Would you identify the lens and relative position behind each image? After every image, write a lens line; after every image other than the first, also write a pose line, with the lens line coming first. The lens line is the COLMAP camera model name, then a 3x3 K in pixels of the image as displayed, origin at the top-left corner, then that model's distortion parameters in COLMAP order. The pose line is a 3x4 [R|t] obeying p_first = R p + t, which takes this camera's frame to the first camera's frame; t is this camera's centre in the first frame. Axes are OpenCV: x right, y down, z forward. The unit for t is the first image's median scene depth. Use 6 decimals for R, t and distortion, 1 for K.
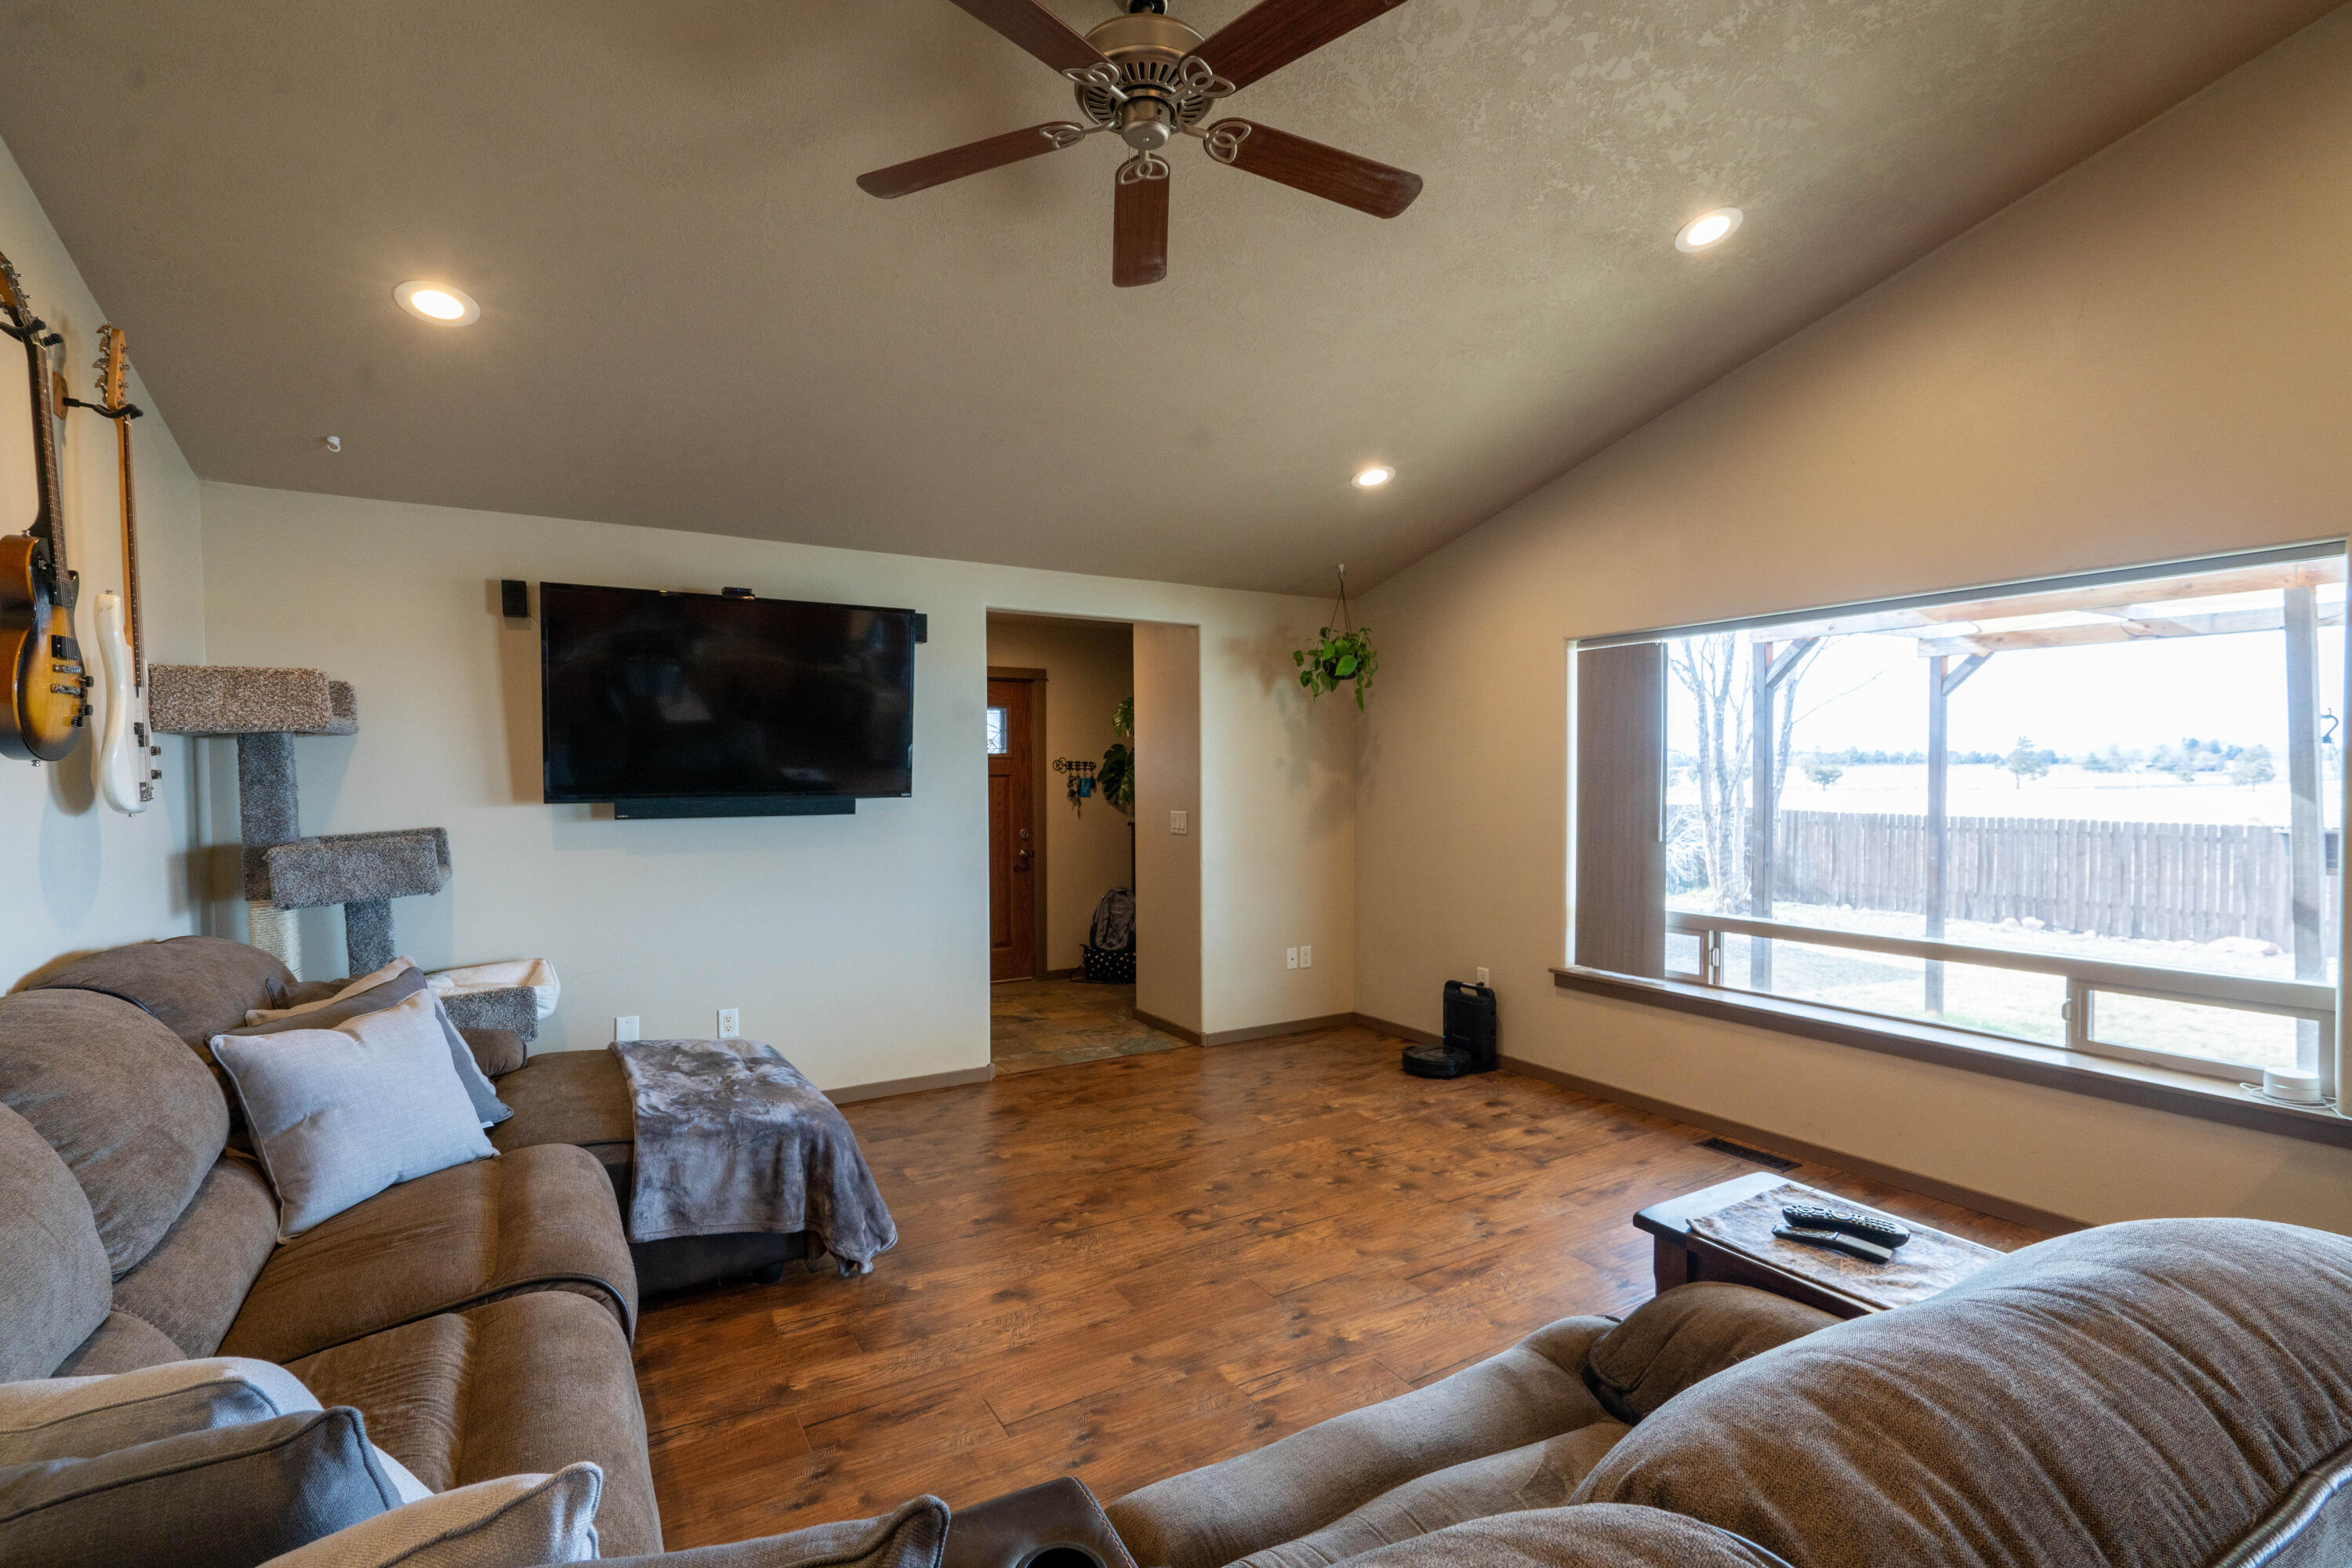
lens RADIAL K [[1062.8, 0, 1180.2], [0, 1062.8, 801.8], [0, 0, 1]] dist [-0.003669, 0.001651]
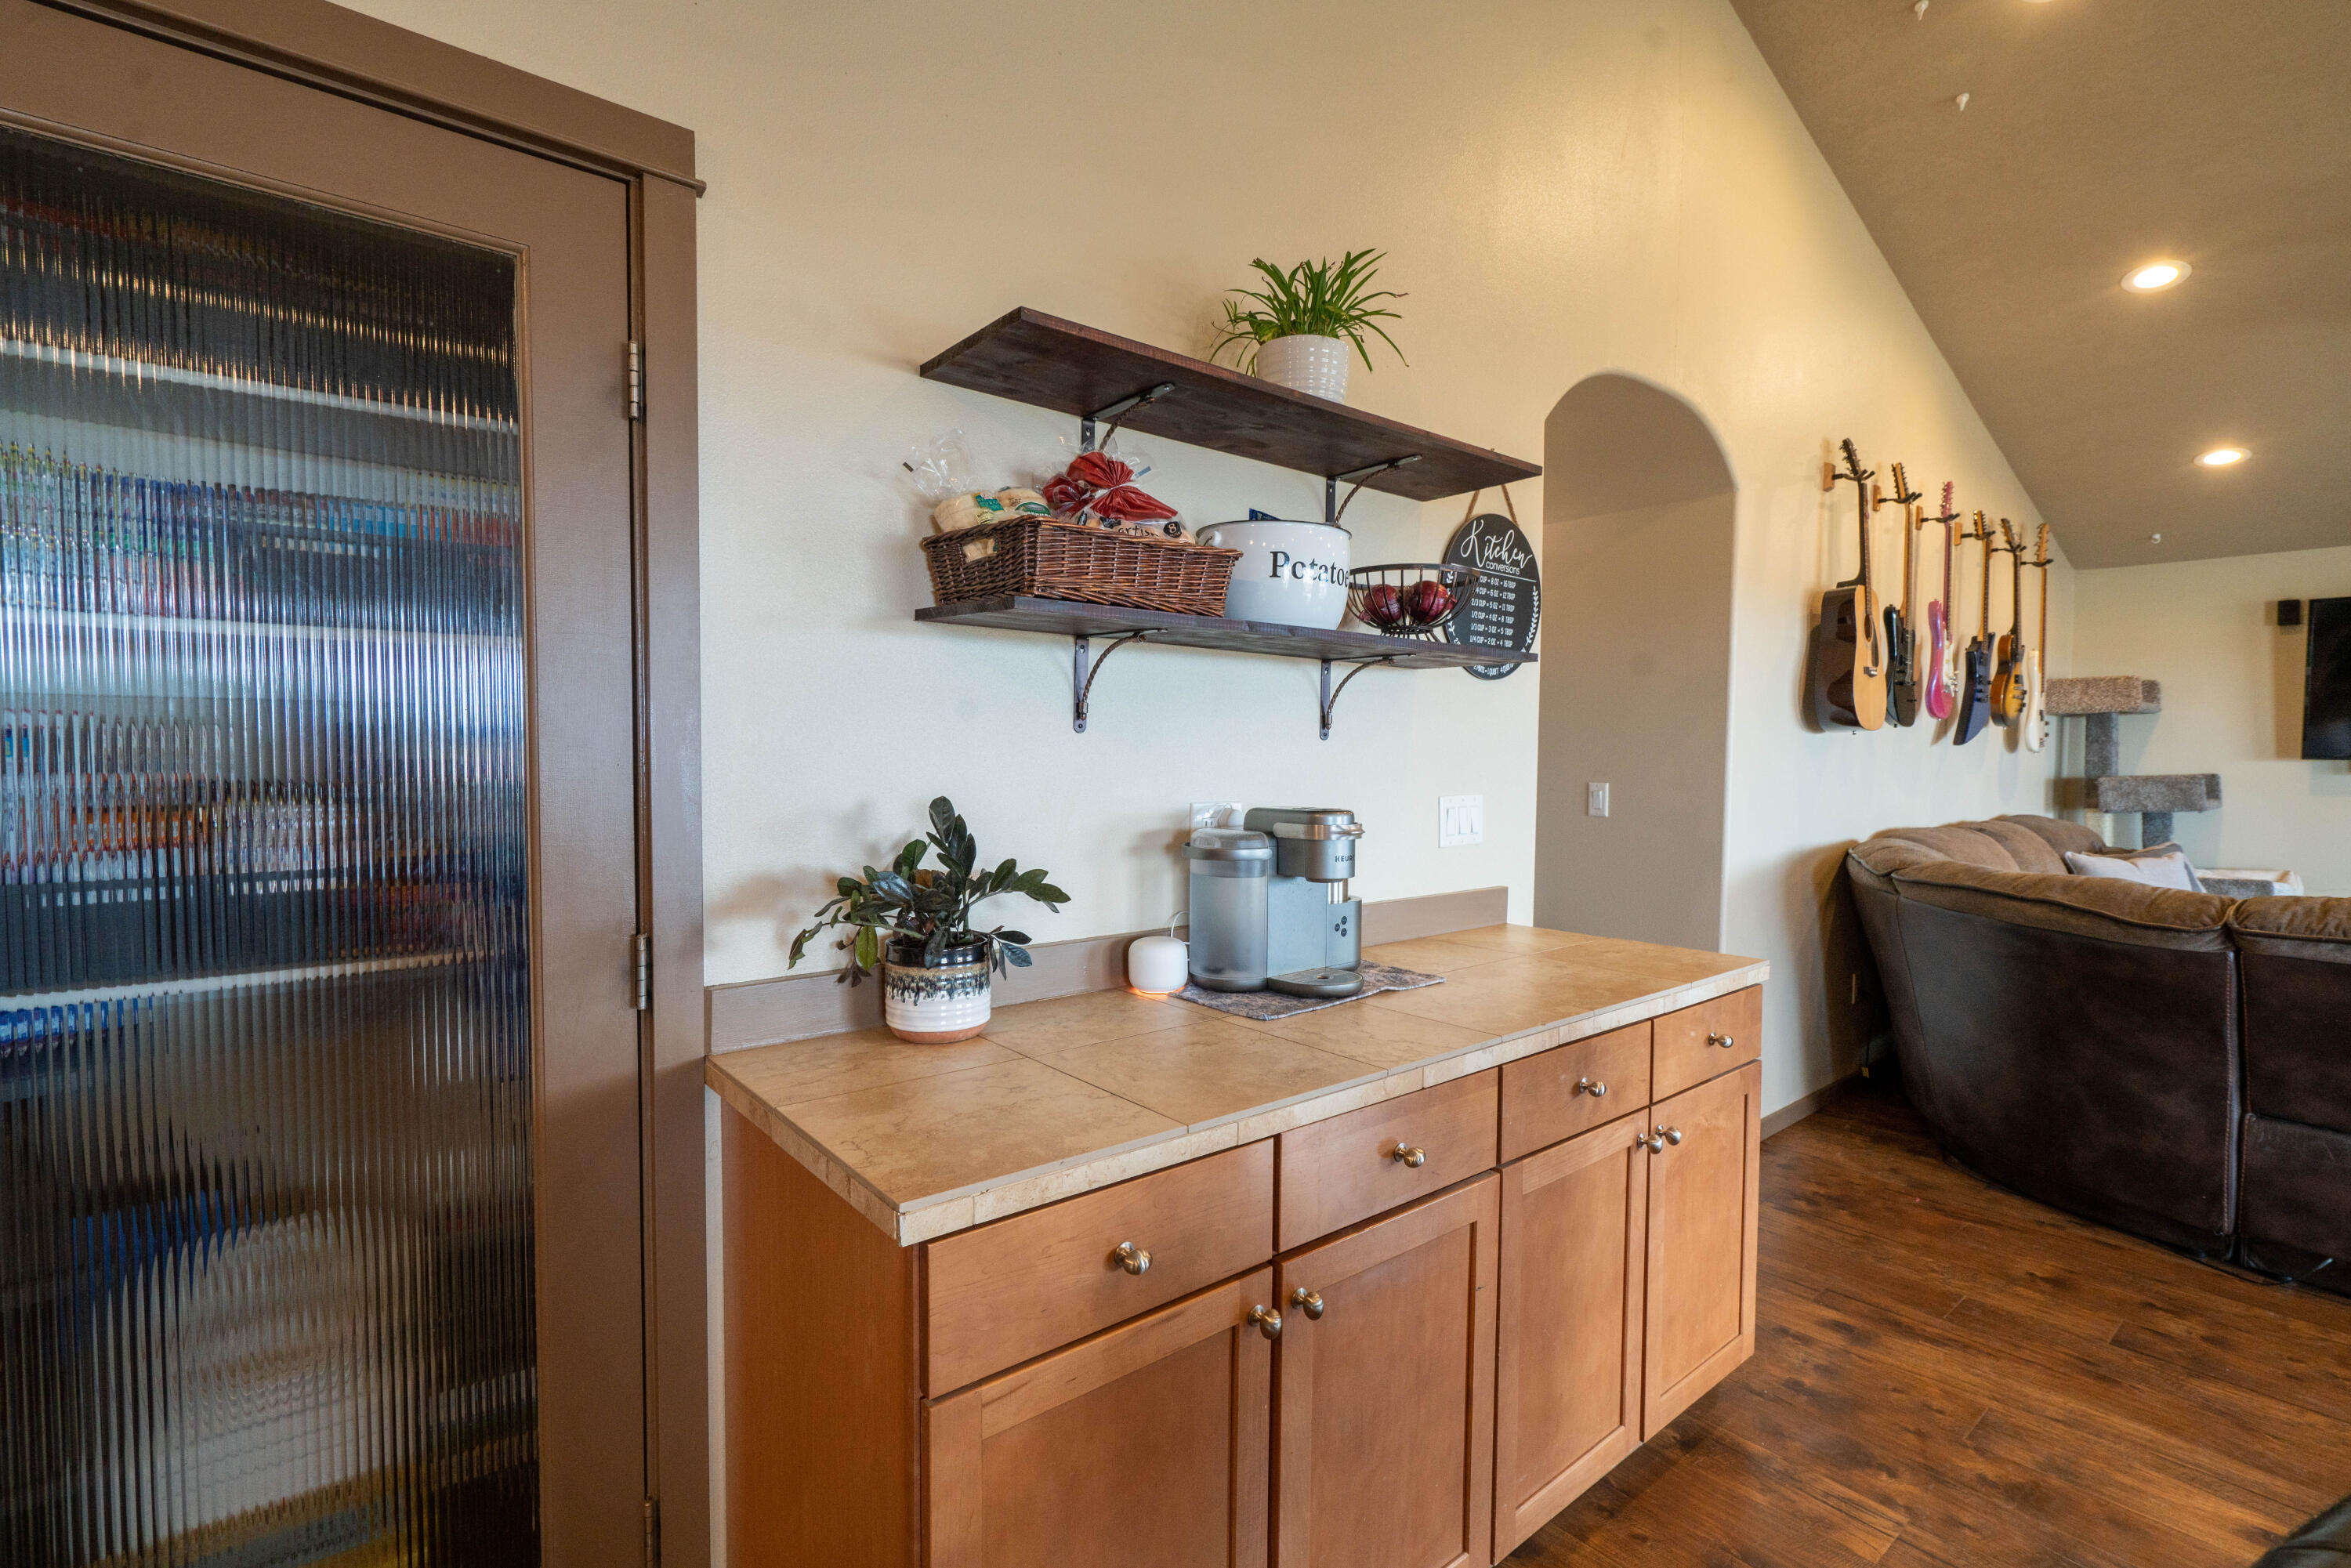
lens RADIAL K [[1062.3, 0, 1177.1], [0, 1062.3, 792.1], [0, 0, 1]] dist [-0.003669, 0.001651]
pose [[0.139928, 0.048300, -0.988983, 0.653932], [-0.038623, 0.998316, 0.043291, 0.047913], [0.989408, 0.032140, 0.141558, -0.746316]]
